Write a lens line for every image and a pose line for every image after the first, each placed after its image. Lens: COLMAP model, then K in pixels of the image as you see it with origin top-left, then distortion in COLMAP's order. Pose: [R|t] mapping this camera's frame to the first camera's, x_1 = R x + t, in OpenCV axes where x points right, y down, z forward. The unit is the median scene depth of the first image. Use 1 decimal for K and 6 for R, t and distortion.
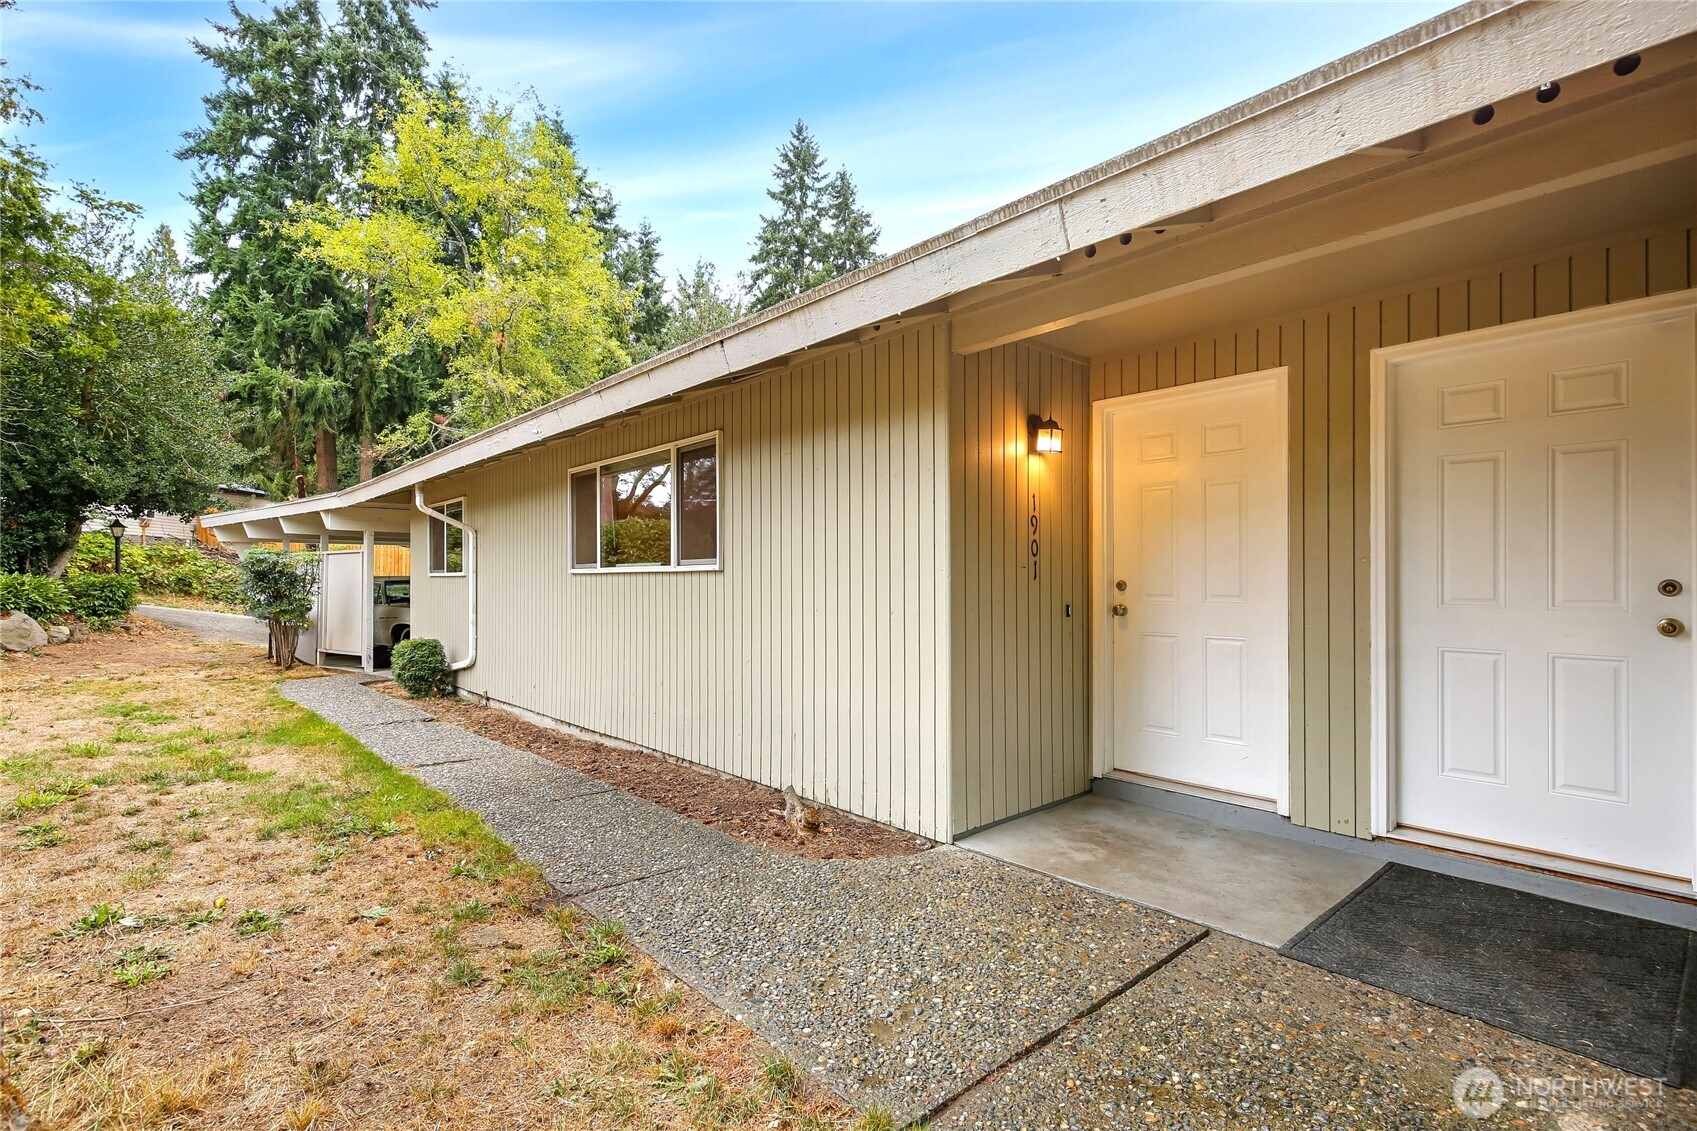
lens RADIAL K [[790.7, 0, 852.8], [0, 790.7, 574.9], [0, 0, 1]] dist [0.012456, -0.000837]
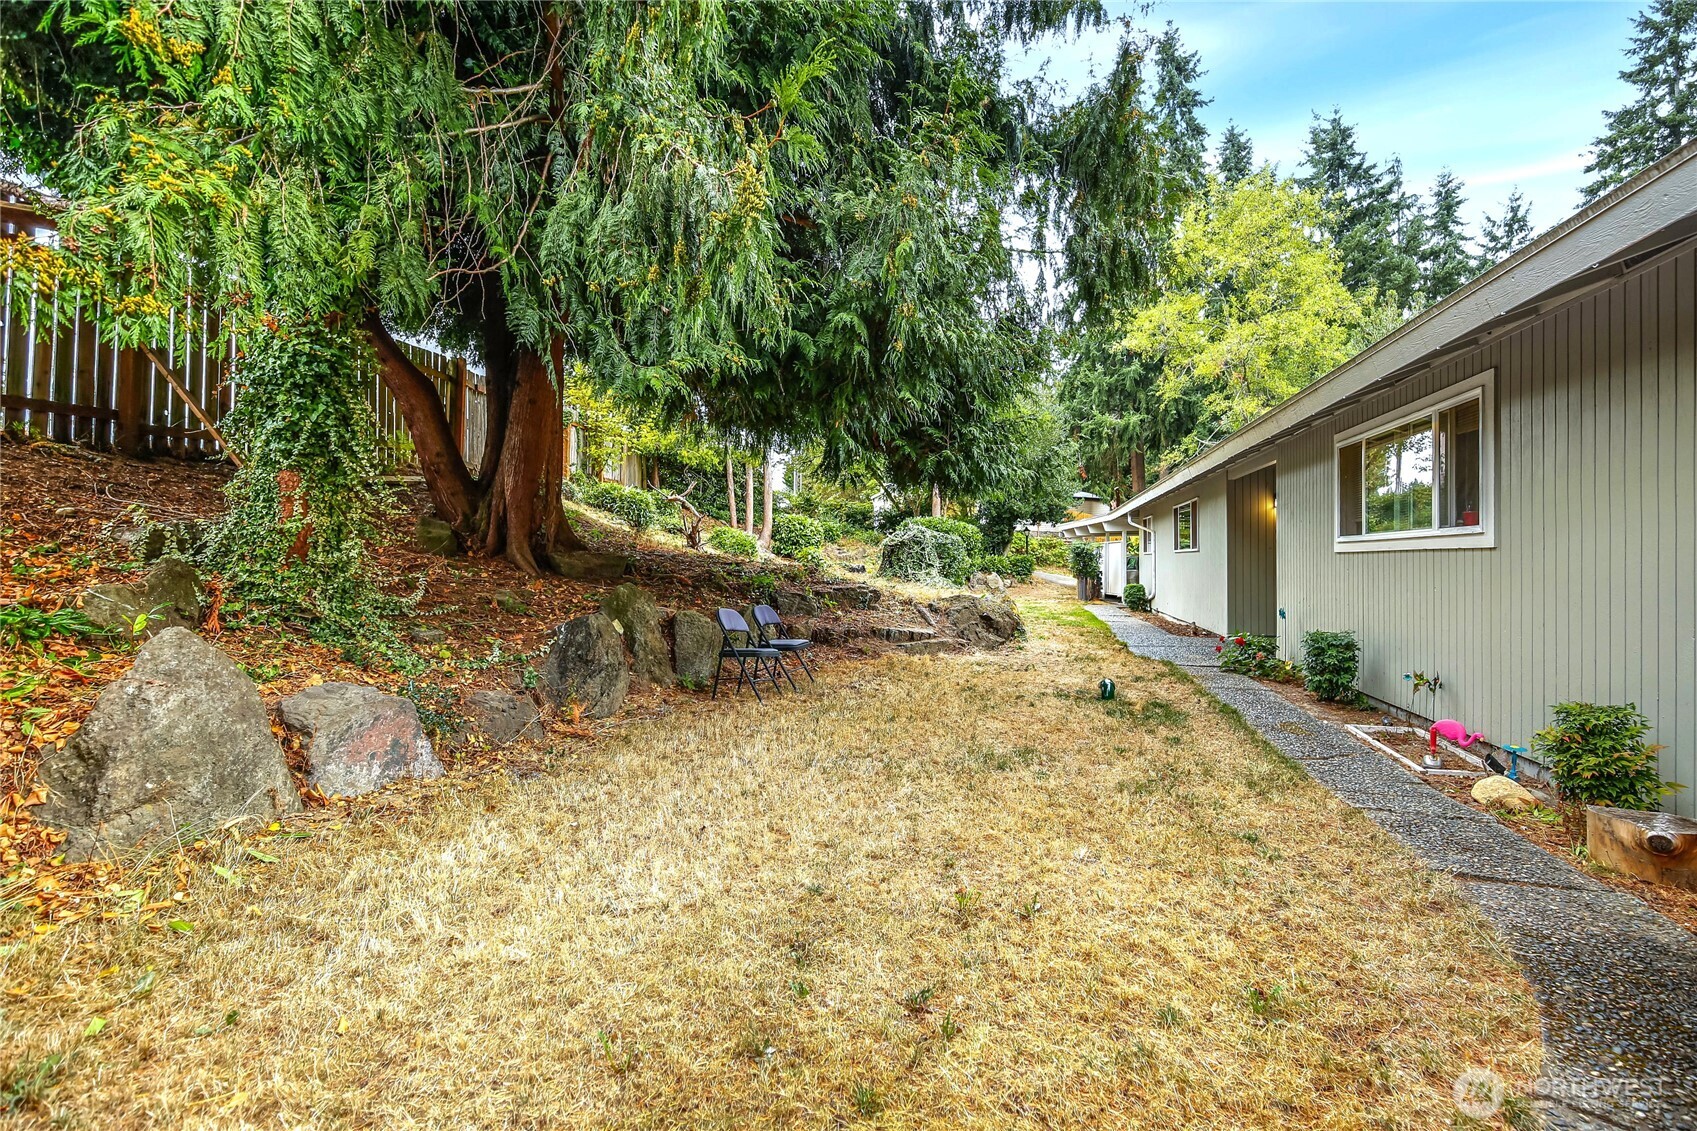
lens RADIAL K [[790.7, 0, 852.8], [0, 790.7, 574.9], [0, 0, 1]] dist [0.012456, -0.000837]
pose [[0.572905, 0.007930, -0.819583, 0.214217], [0.016233, 0.999647, 0.021020, 0.000262], [0.819461, -0.025347, 0.572574, -0.233371]]
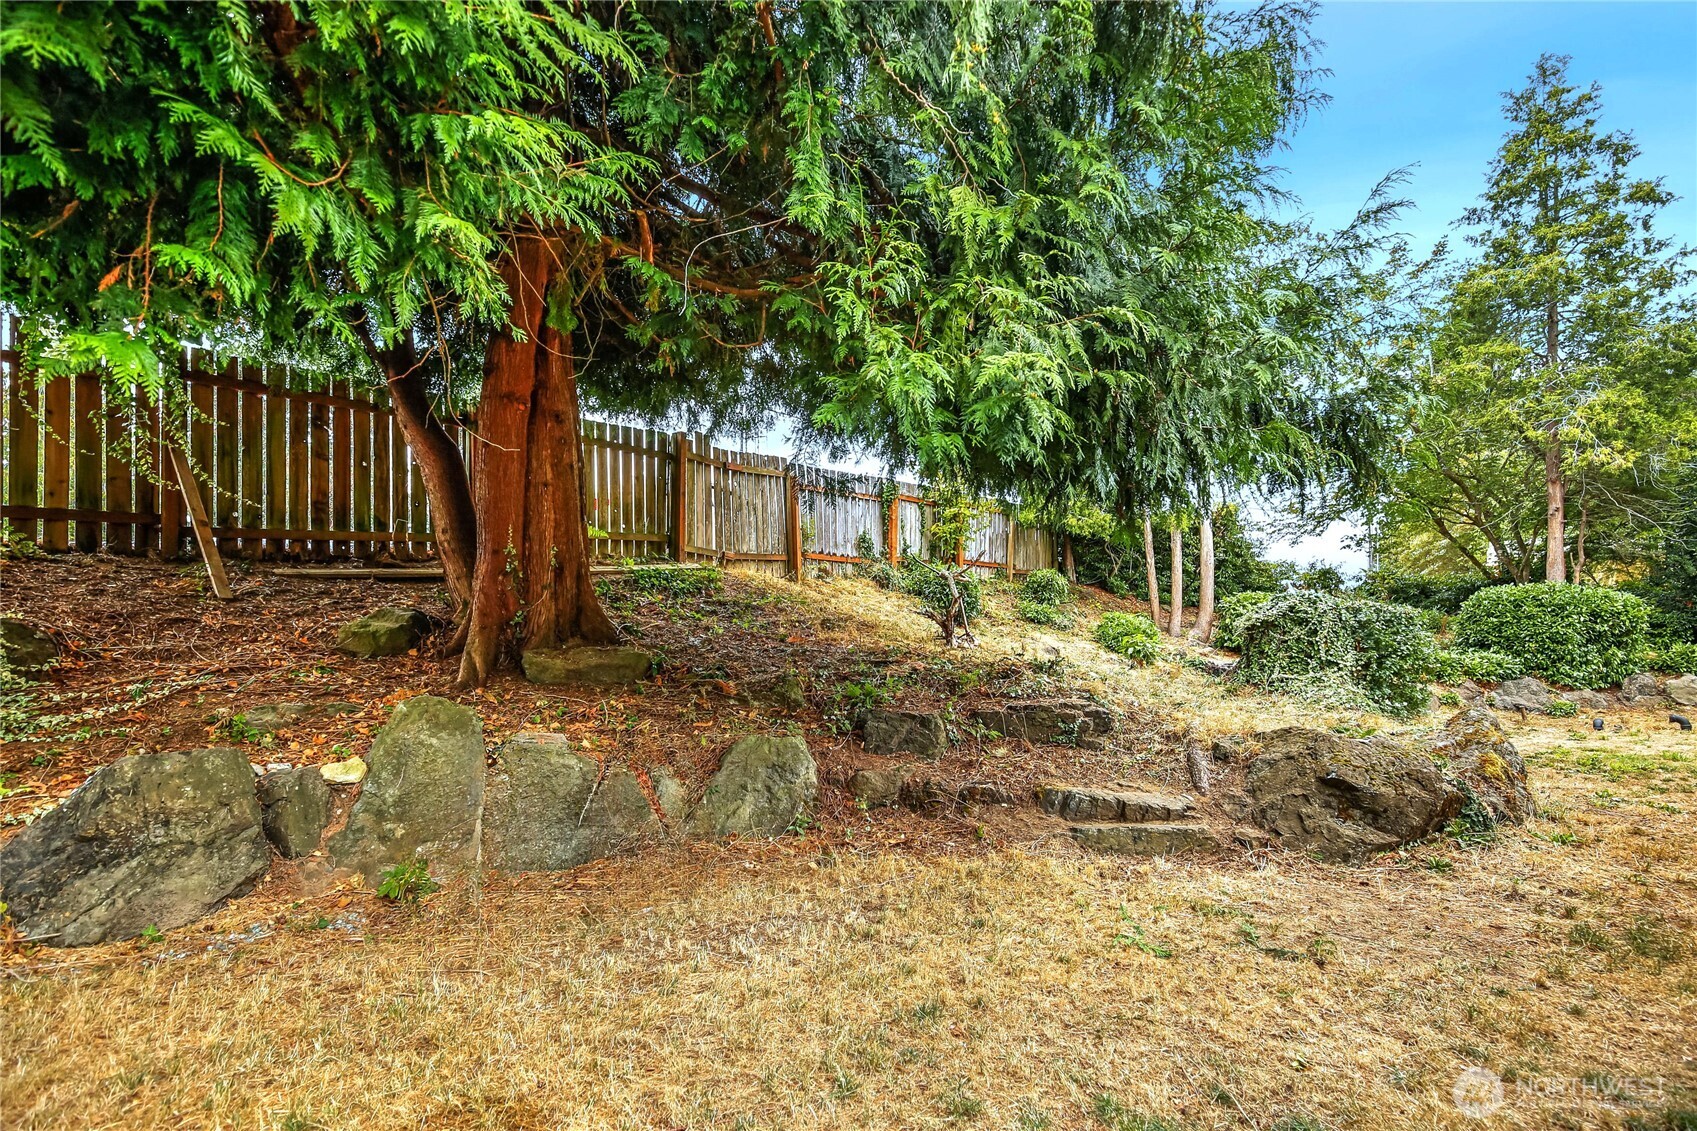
lens RADIAL K [[789.8, 0, 842.2], [0, 789.8, 658.2], [0, 0, 1]] dist [-0.000045, -0.000243]
pose [[-0.101065, -0.006868, -0.994856, 0.130845], [0.019776, 0.999765, -0.008911, 0.002308], [0.994683, -0.020574, -0.100906, -0.078133]]
